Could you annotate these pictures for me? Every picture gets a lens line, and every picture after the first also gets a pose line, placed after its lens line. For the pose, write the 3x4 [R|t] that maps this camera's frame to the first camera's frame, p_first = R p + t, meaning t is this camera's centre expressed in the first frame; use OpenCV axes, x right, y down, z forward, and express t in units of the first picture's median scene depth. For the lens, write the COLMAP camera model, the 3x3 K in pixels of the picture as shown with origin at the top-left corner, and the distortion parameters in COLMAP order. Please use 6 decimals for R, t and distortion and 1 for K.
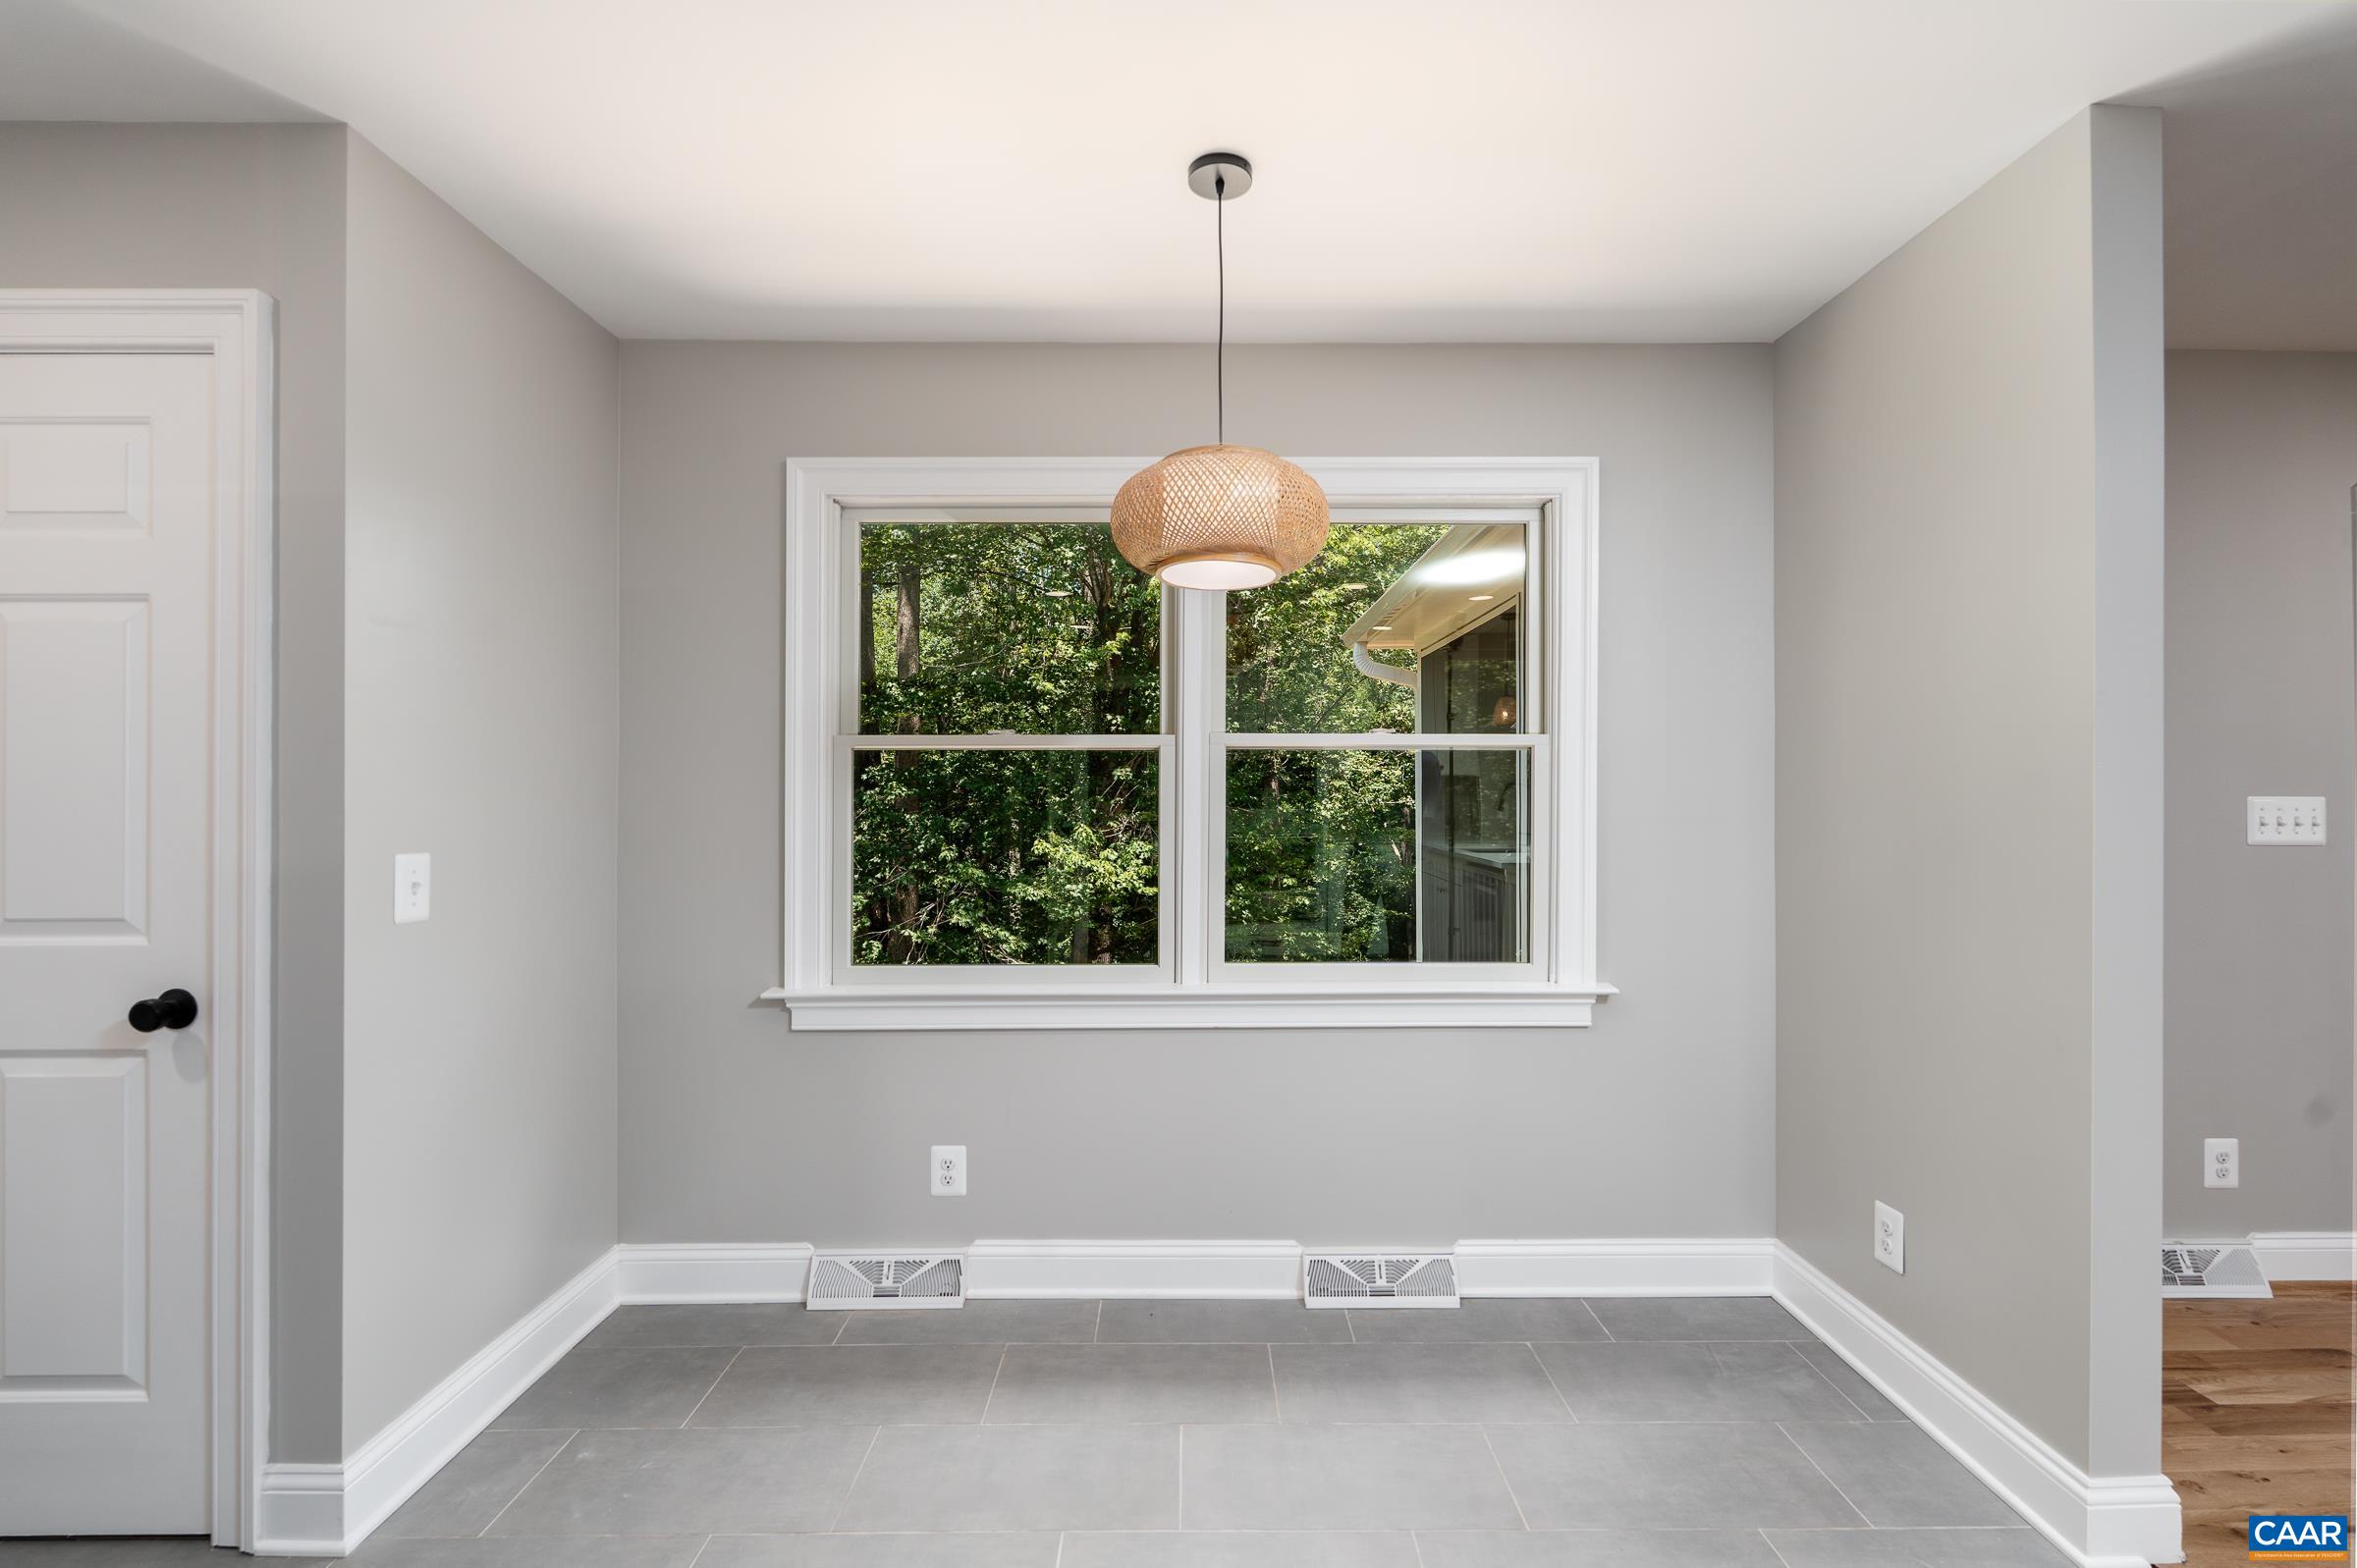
lens RADIAL K [[1034.1, 0, 1173.8], [0, 1034.1, 791.3], [0, 0, 1]] dist [-0.003242, -0.000313]
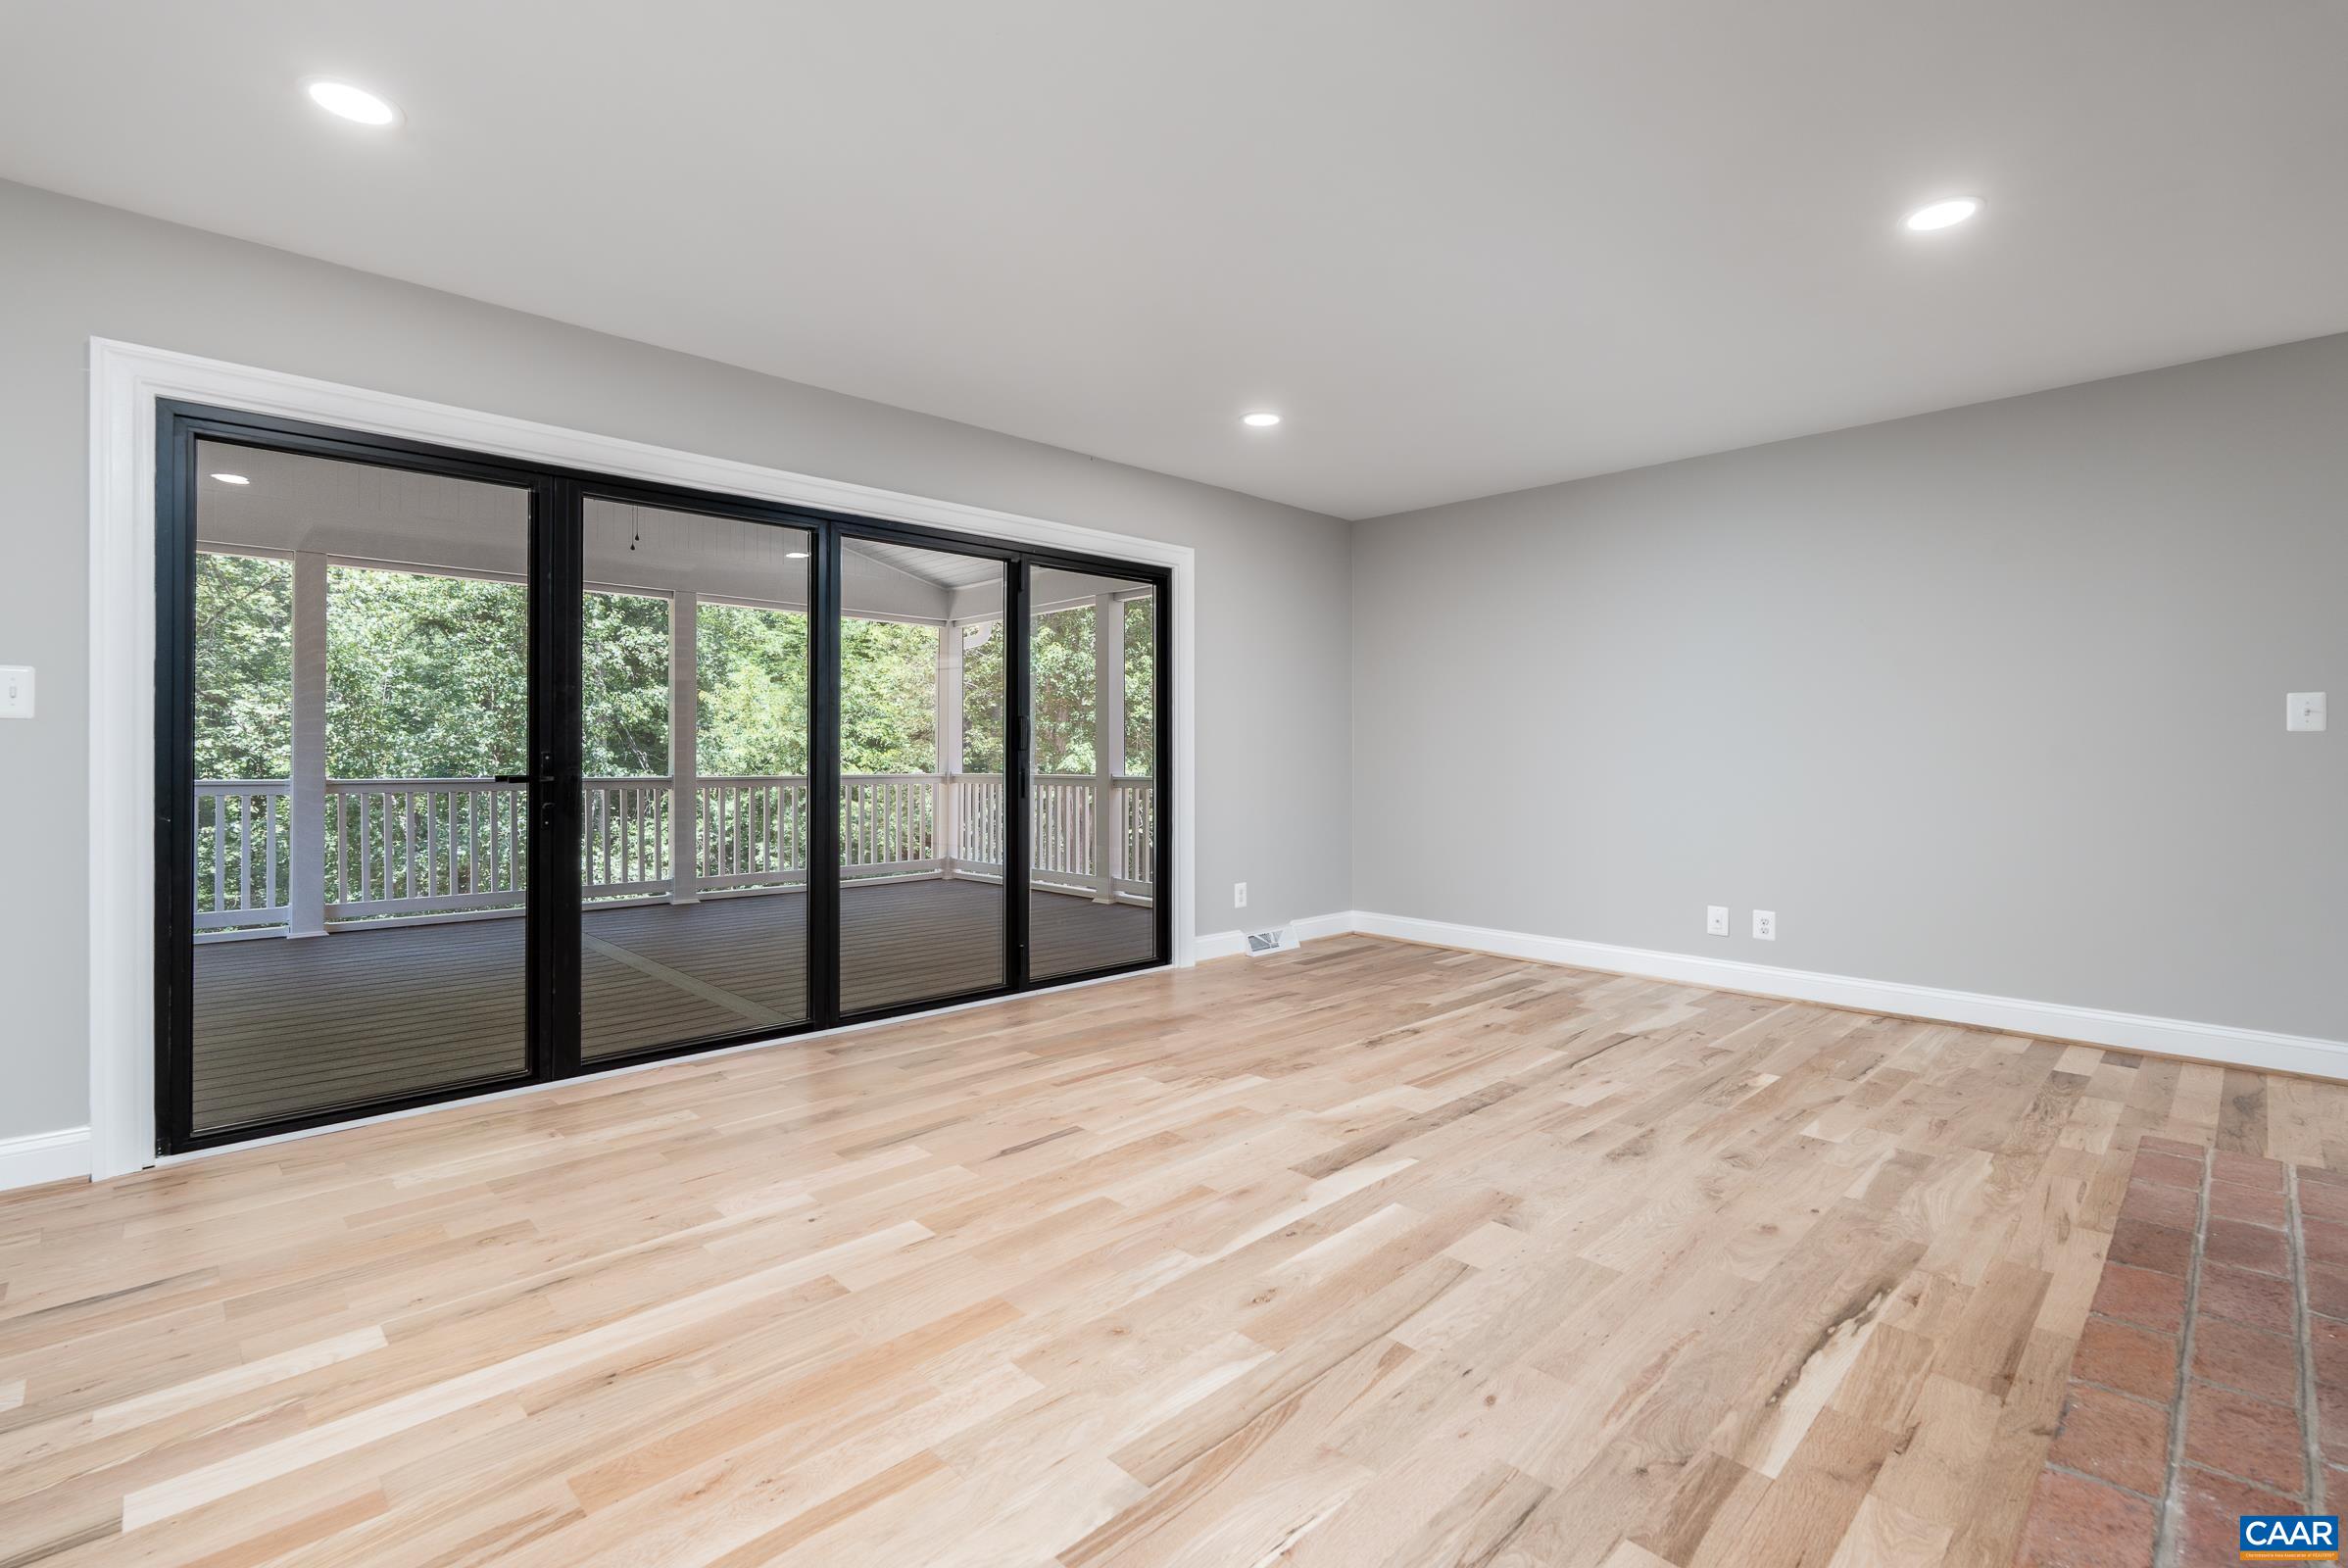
lens RADIAL K [[1060.2, 0, 1183.8], [0, 1060.2, 750.2], [0, 0, 1]] dist [-0.003845, -0.000446]
pose [[0.718821, 0.007462, 0.695155, 1.226350], [-0.004914, 0.999972, -0.005652, 0.082879], [-0.695178, 0.000647, 0.718837, -0.413975]]
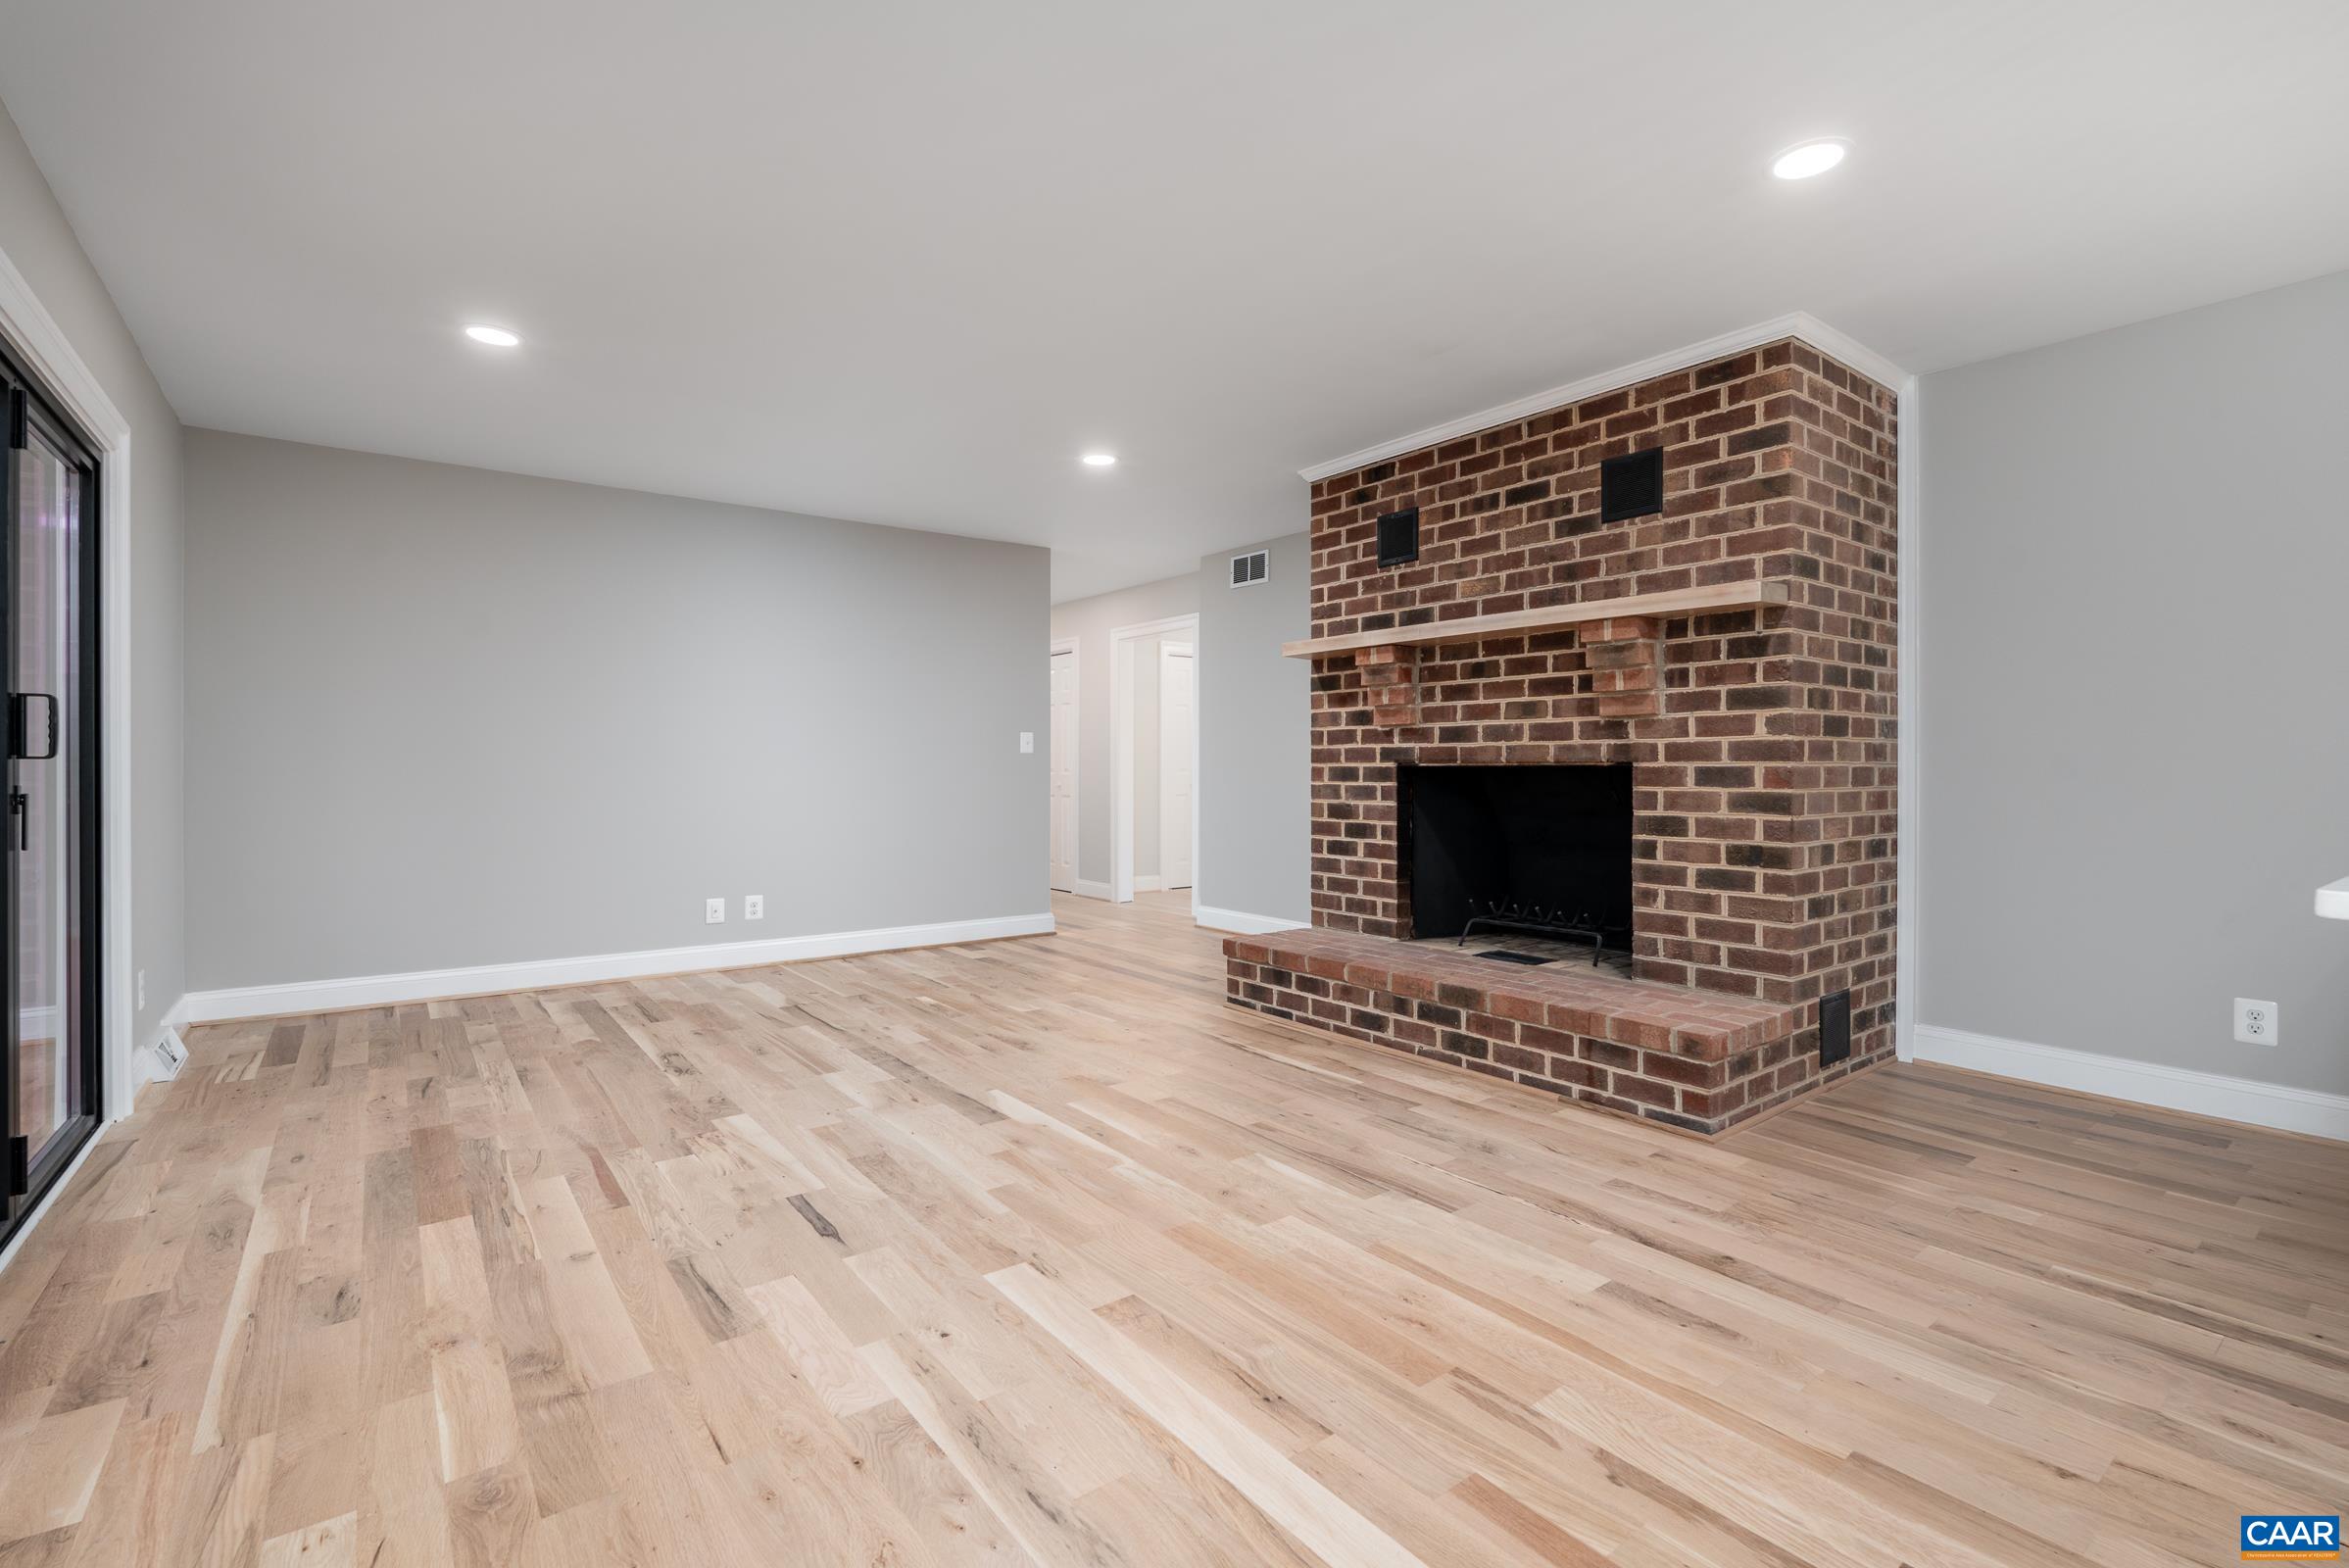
lens RADIAL K [[1054.5, 0, 1185.1], [0, 1054.5, 772.7], [0, 0, 1]] dist [-0.017026, 0.011669]
pose [[-0.602186, -0.001486, 0.798354, 0.938376], [0.001102, 0.999996, 0.002693, 0.084486], [-0.798355, 0.002501, -0.602182, 0.777447]]
